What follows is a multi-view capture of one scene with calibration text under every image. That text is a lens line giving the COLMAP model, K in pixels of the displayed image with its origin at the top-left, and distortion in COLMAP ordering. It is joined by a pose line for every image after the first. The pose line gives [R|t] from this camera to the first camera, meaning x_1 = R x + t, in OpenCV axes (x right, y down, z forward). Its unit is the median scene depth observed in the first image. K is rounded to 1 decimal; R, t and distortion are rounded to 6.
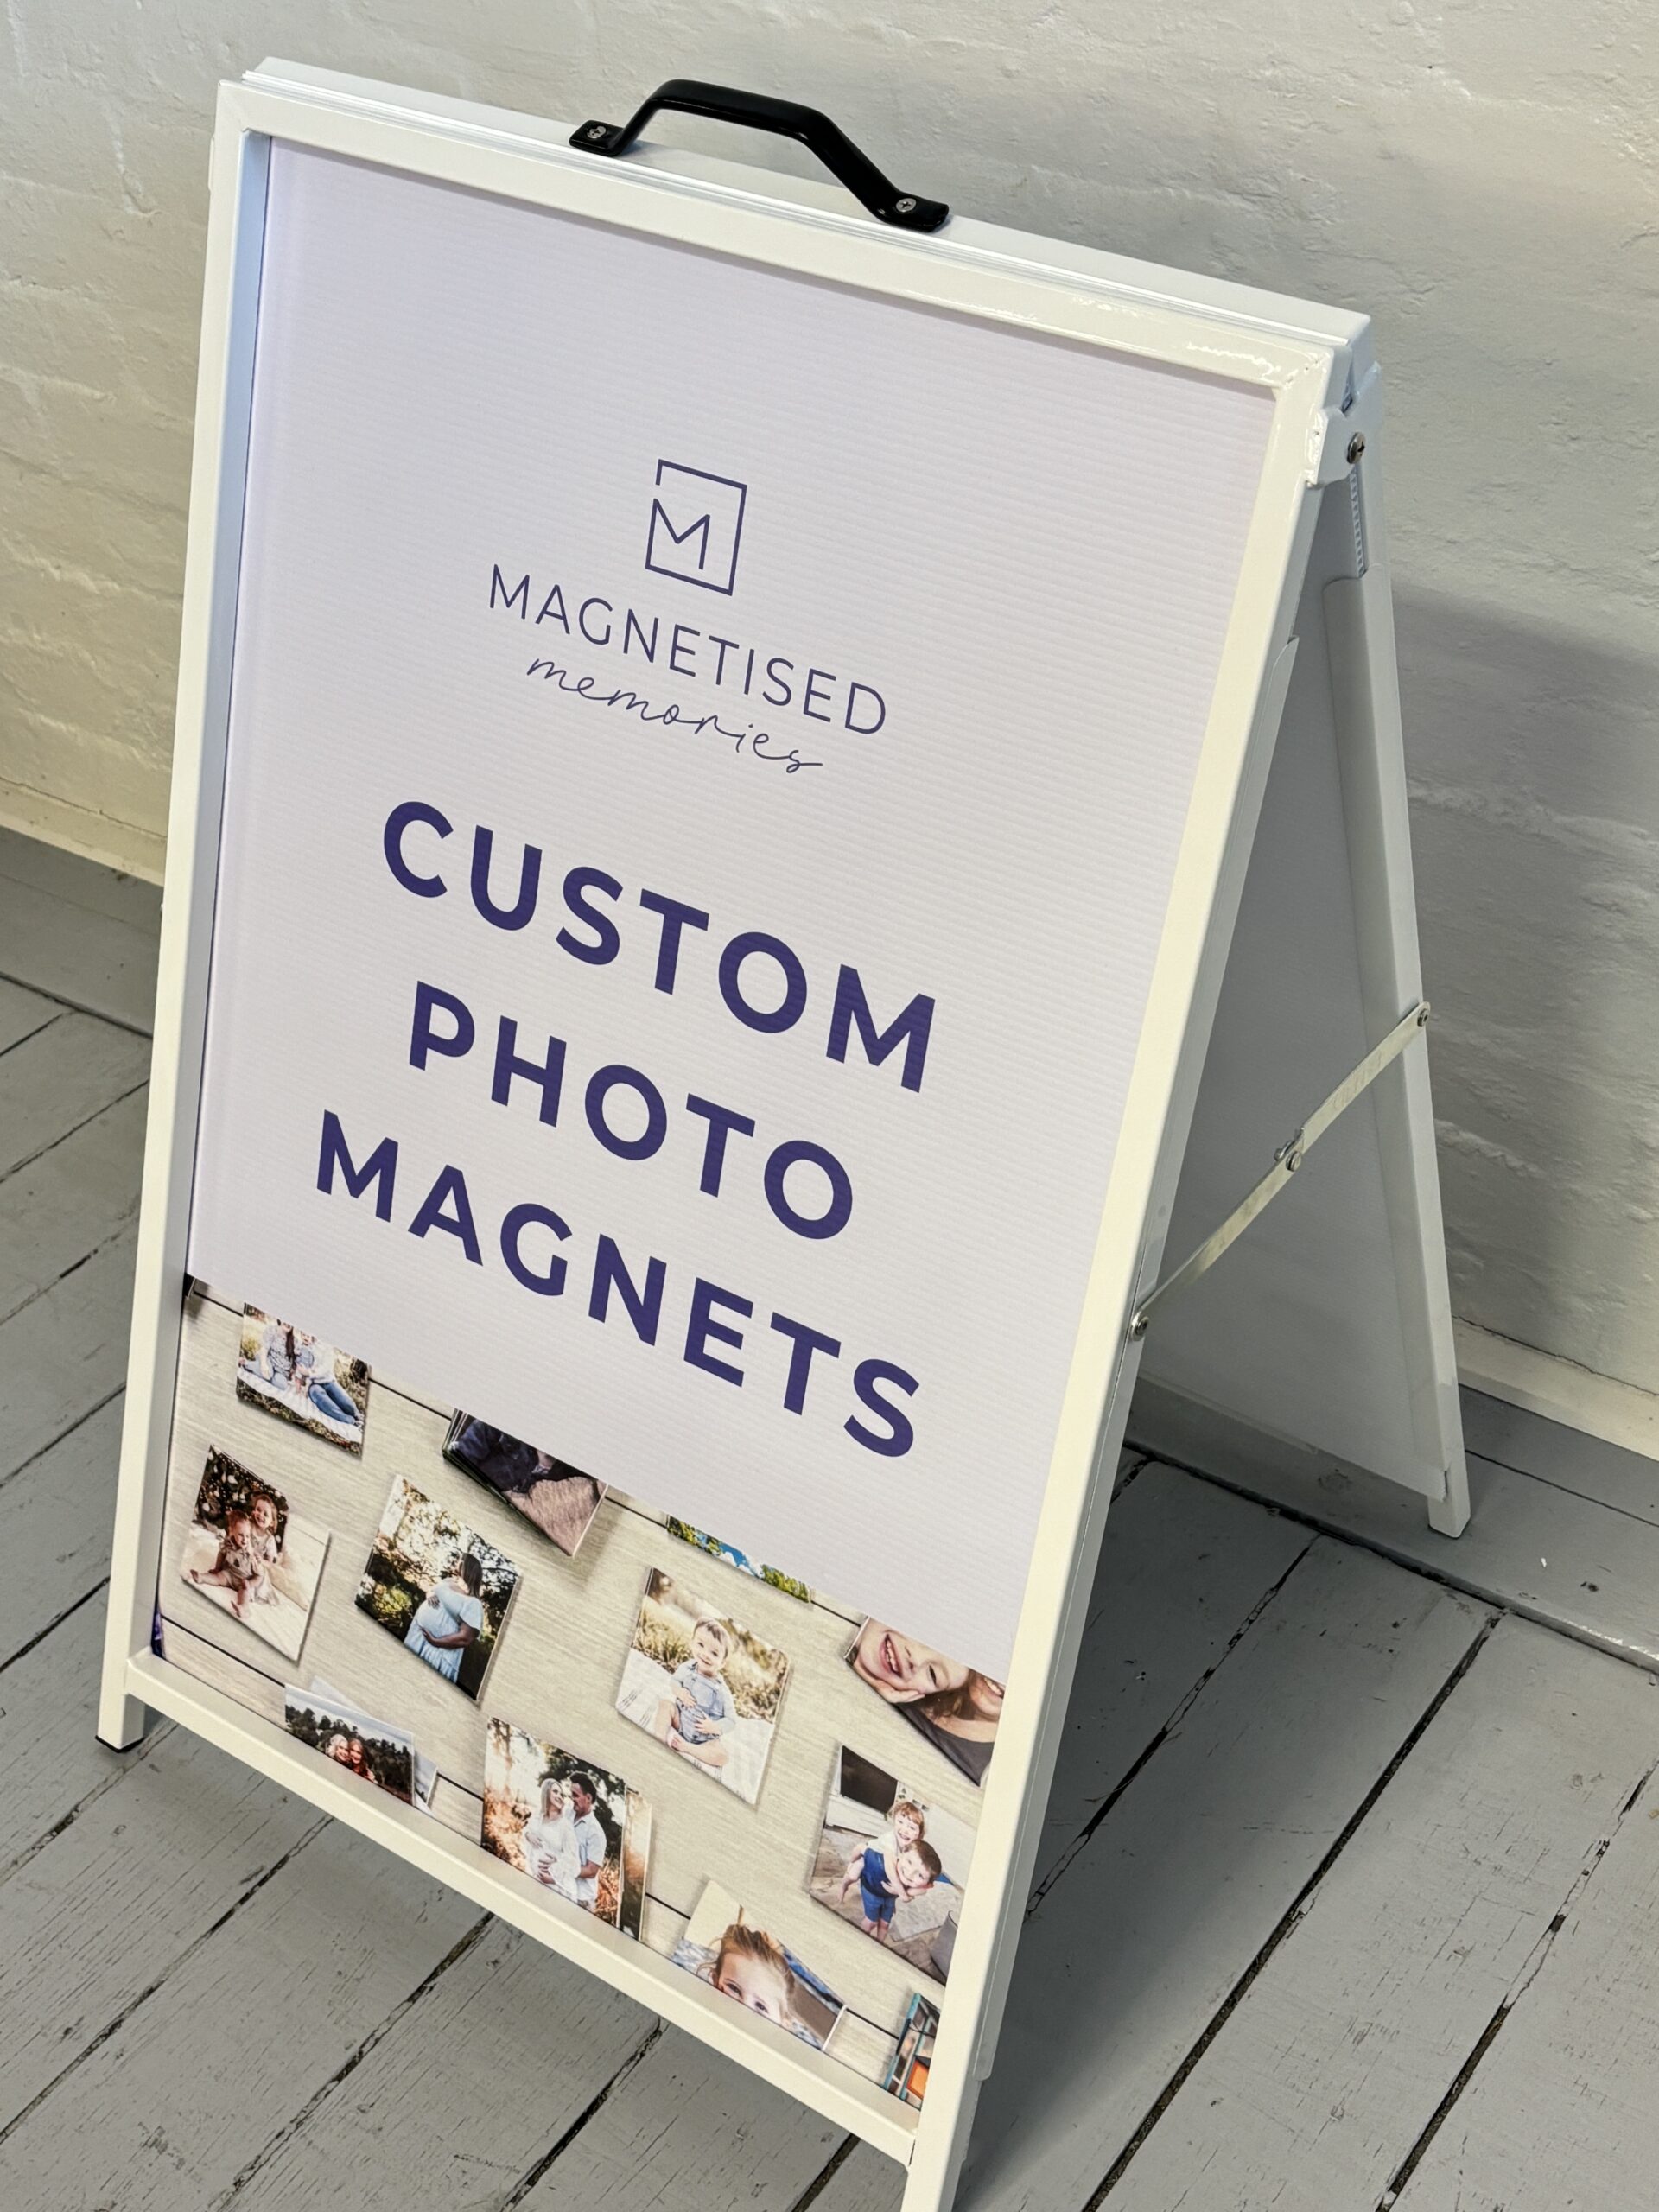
lens RADIAL K [[3070.4, 0, 830.8], [0, 3070.4, 1115.0], [0, 0, 1]] dist [0.037184, 0.000000]
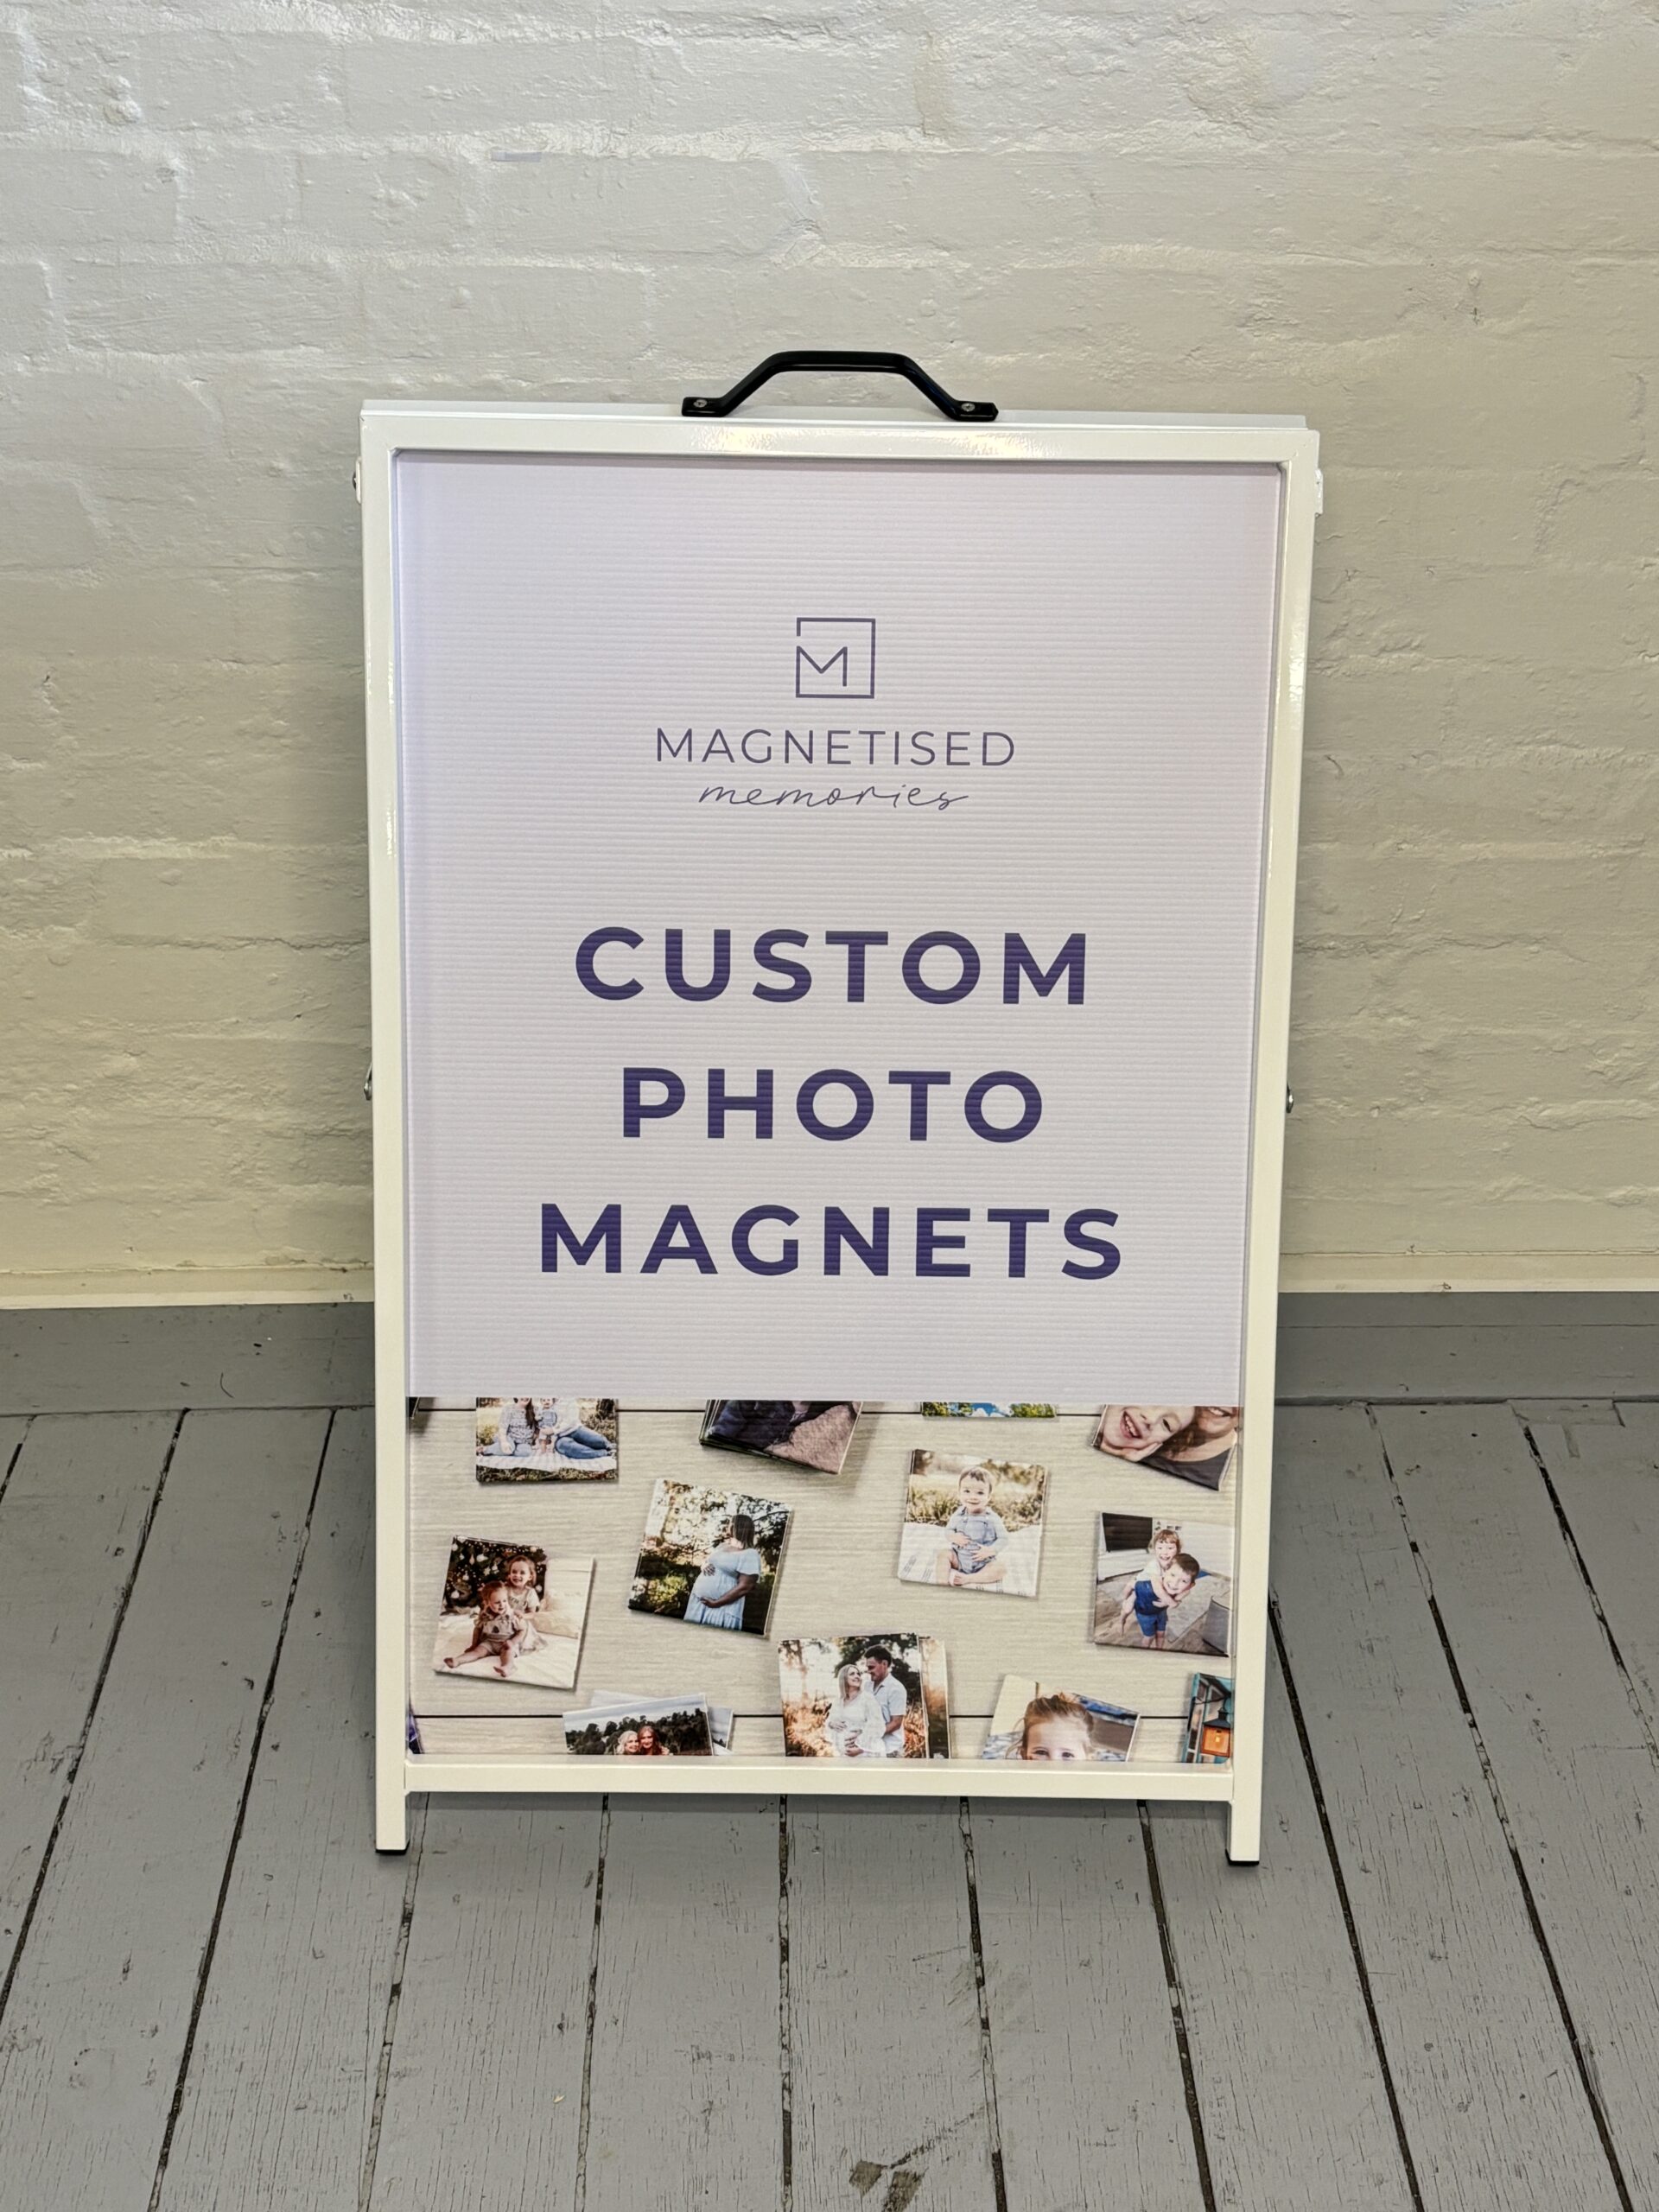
lens RADIAL K [[3070.4, 0, 824.7], [0, 3070.4, 1101.1], [0, 0, 1]] dist [0.037184, 0.000000]
pose [[0.807282, -0.237251, 0.540377, -0.770943], [0.323354, 0.943781, -0.068702, 0.085602], [-0.493698, 0.230195, 0.838614, -0.116026]]
